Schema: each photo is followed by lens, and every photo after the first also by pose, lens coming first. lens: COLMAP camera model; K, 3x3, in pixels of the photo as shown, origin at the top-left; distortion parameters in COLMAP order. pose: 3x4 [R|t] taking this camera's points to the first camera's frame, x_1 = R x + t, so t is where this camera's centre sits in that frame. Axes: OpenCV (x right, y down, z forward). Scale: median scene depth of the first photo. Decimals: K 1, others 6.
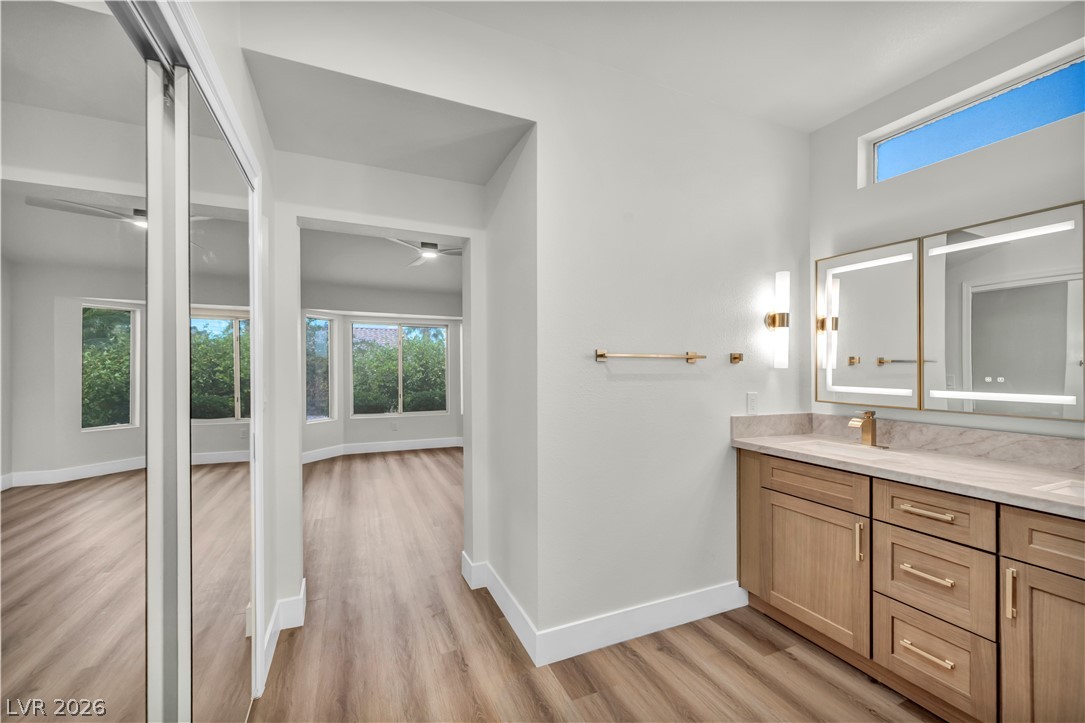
lens RADIAL K [[443.2, 0, 542.9], [0, 443.2, 363.8], [0, 0, 1]] dist [0.002439, -0.000988]
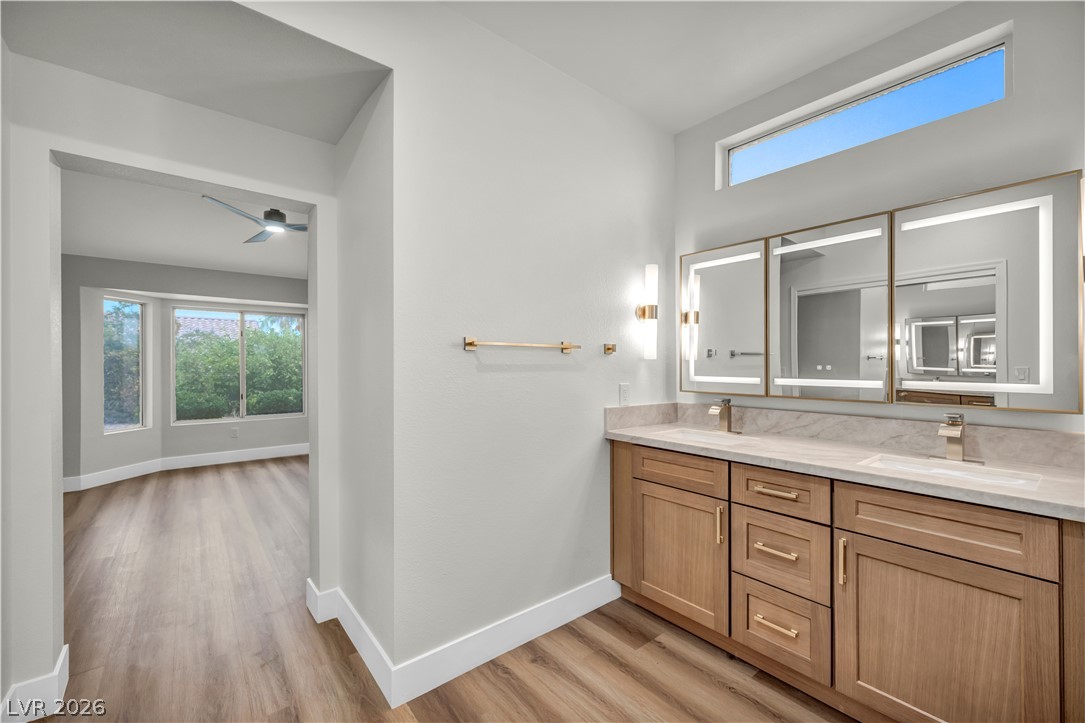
lens RADIAL K [[443.2, 0, 547.5], [0, 443.2, 361.3], [0, 0, 1]] dist [0.002439, -0.000988]
pose [[0.963490, -0.000500, 0.267744, 0.040899], [0.000460, 1.000000, 0.000211, 0.015881], [-0.267744, -0.000080, 0.963490, 0.091730]]
